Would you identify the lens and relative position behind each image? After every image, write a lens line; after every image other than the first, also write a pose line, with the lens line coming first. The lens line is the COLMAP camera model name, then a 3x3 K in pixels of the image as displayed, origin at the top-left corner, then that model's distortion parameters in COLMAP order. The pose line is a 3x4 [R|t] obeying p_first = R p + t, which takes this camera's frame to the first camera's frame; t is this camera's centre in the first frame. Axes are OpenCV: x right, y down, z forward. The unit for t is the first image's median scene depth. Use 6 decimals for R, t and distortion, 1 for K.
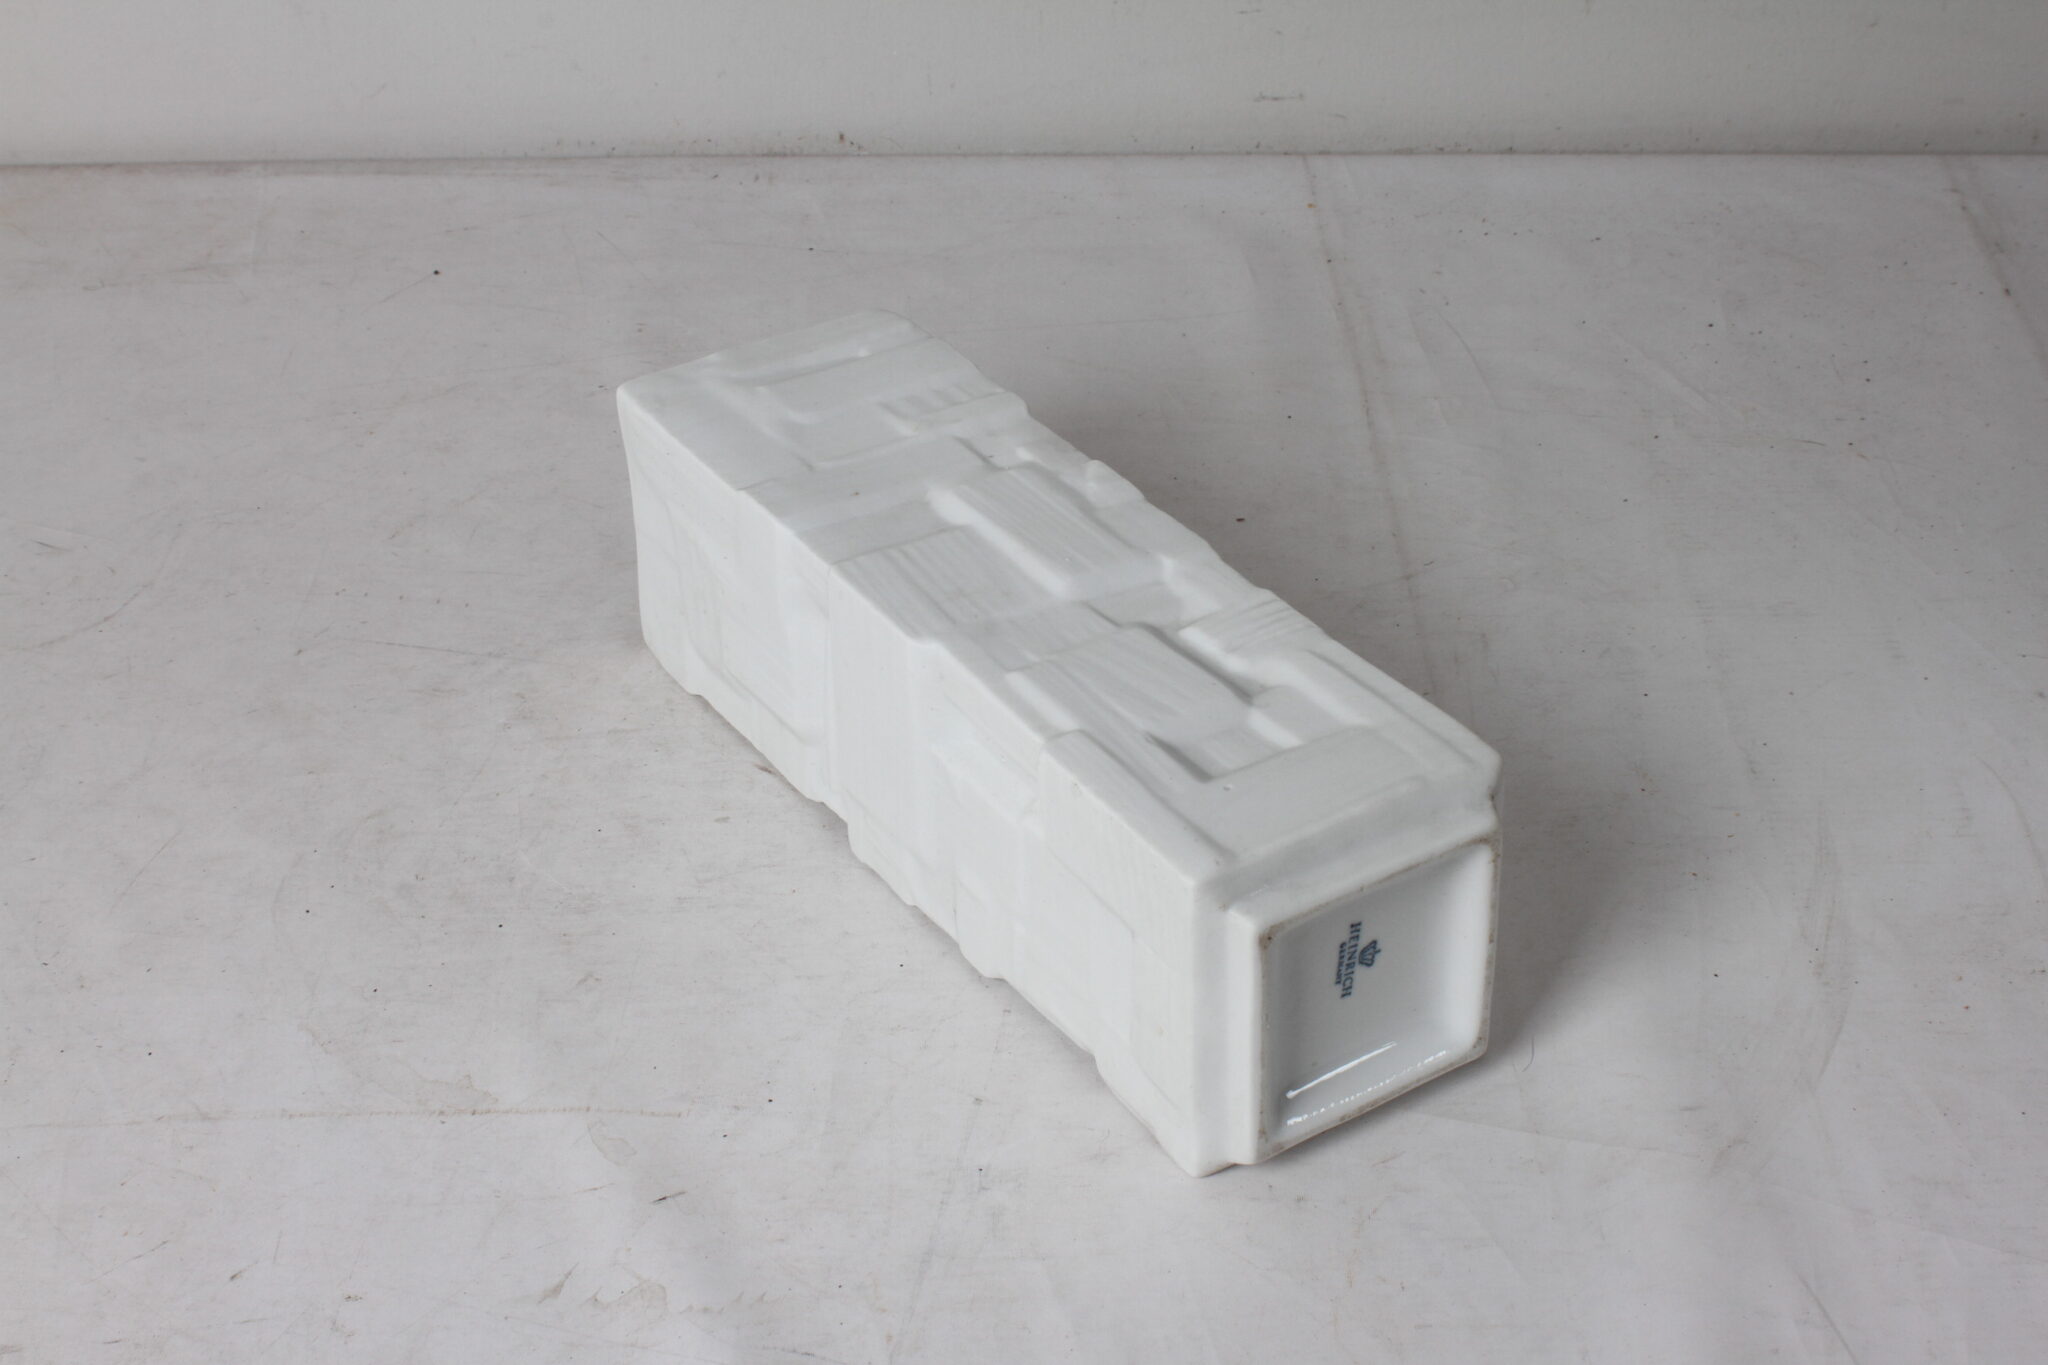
lens RADIAL K [[3254.2, 0, 1028.0], [0, 3254.2, 680.5], [0, 0, 1]] dist [-0.110022, 0.000000]
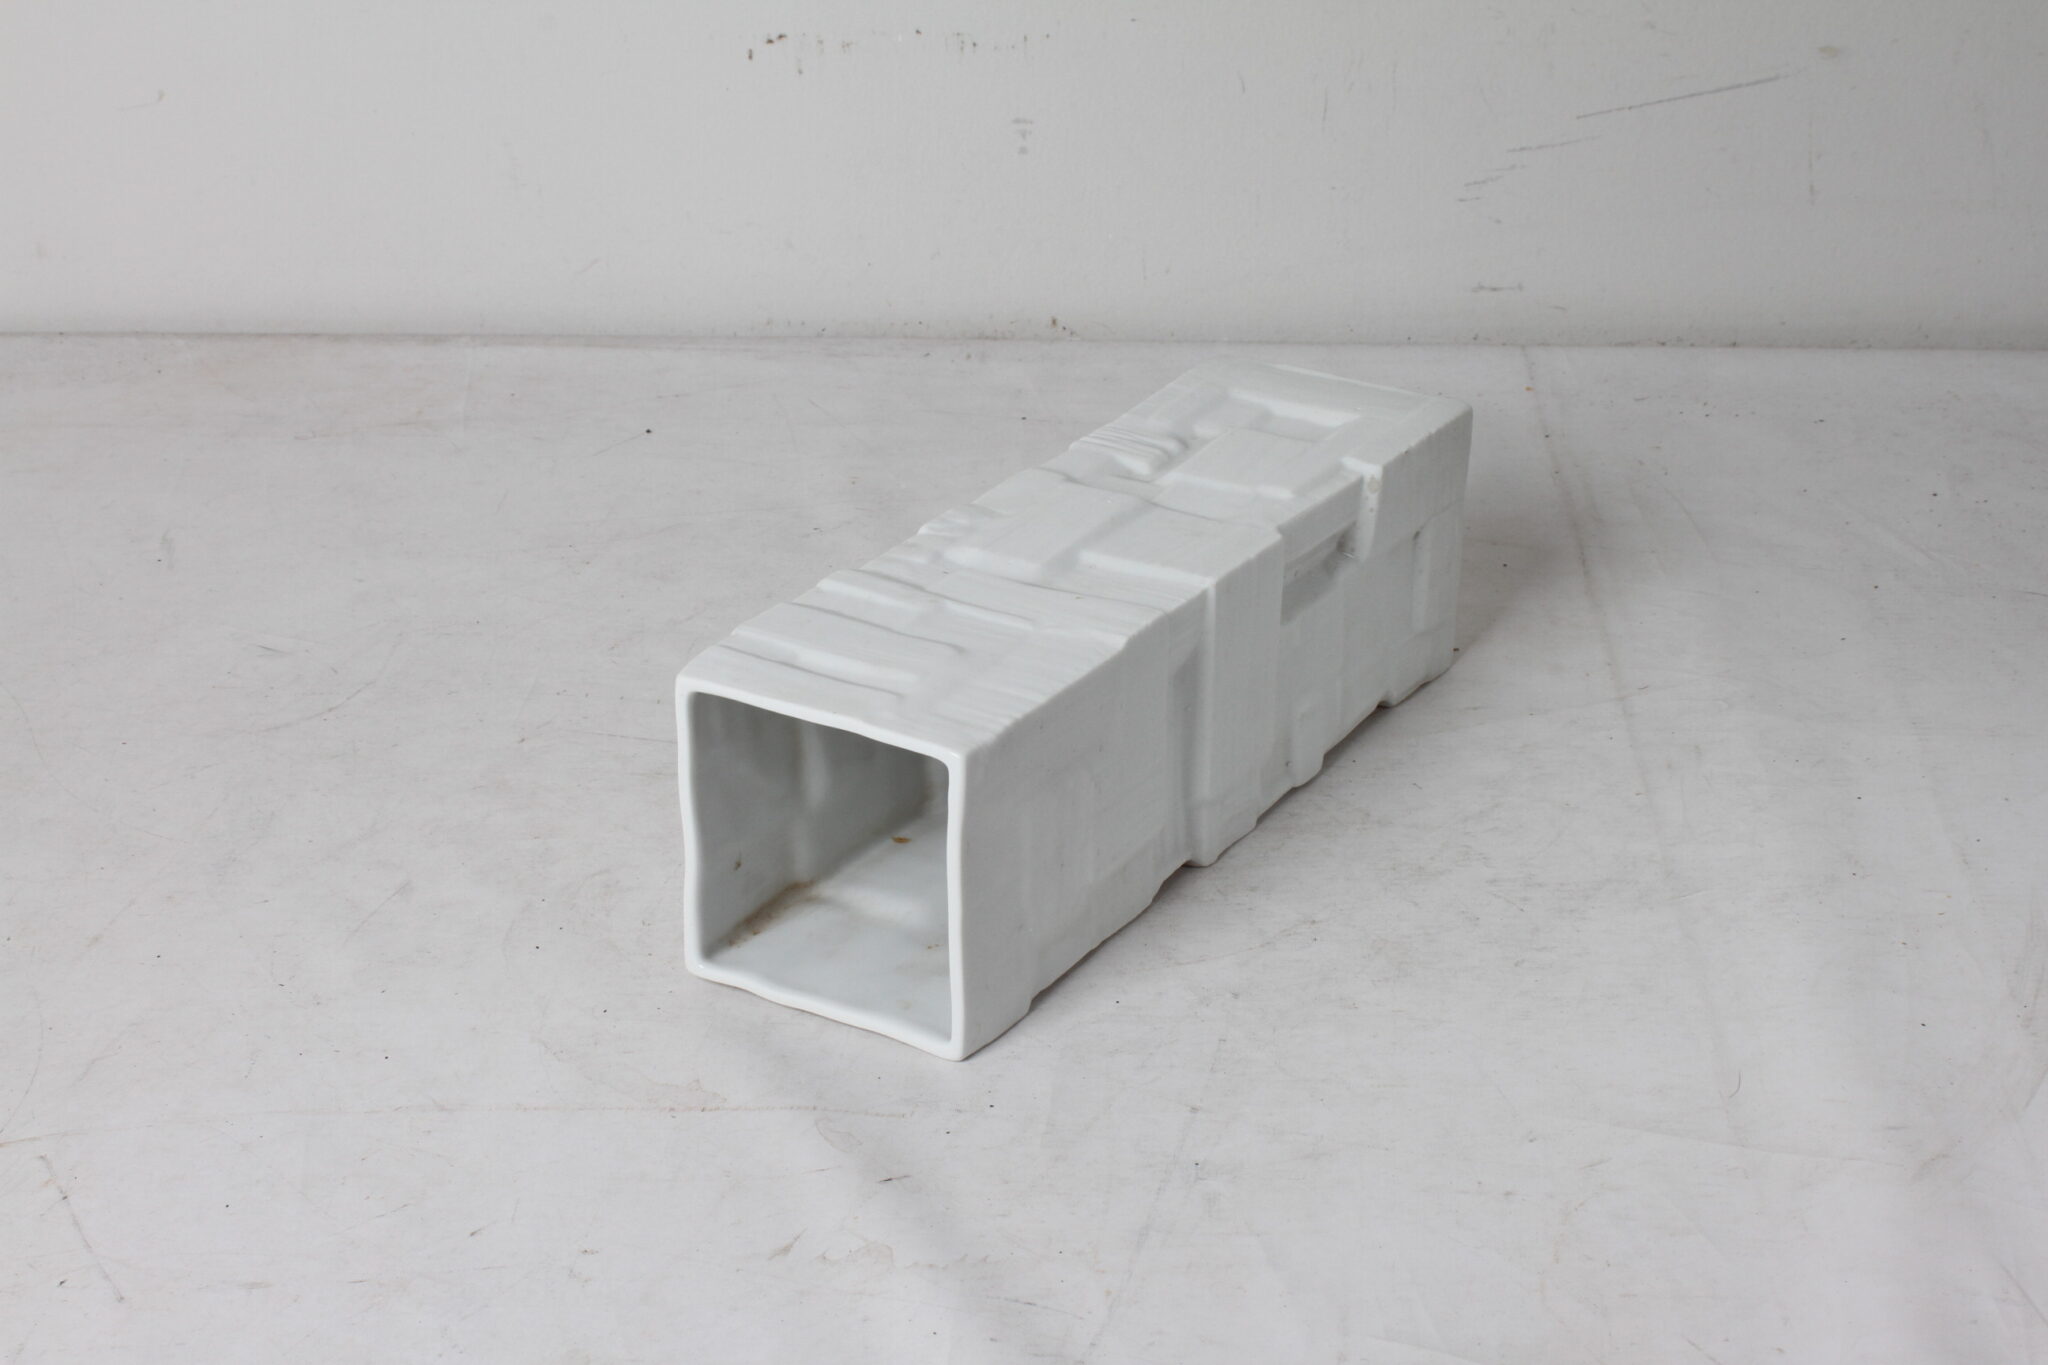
lens RADIAL K [[3791.1, 0, 1015.9], [0, 3791.1, 699.1], [0, 0, 1]] dist [-0.059394, 0.000000]
pose [[0.998570, 0.019119, -0.049929, -0.012467], [-0.025827, 0.990182, -0.137378, 0.144912], [0.046812, 0.138471, 0.989260, -0.177503]]
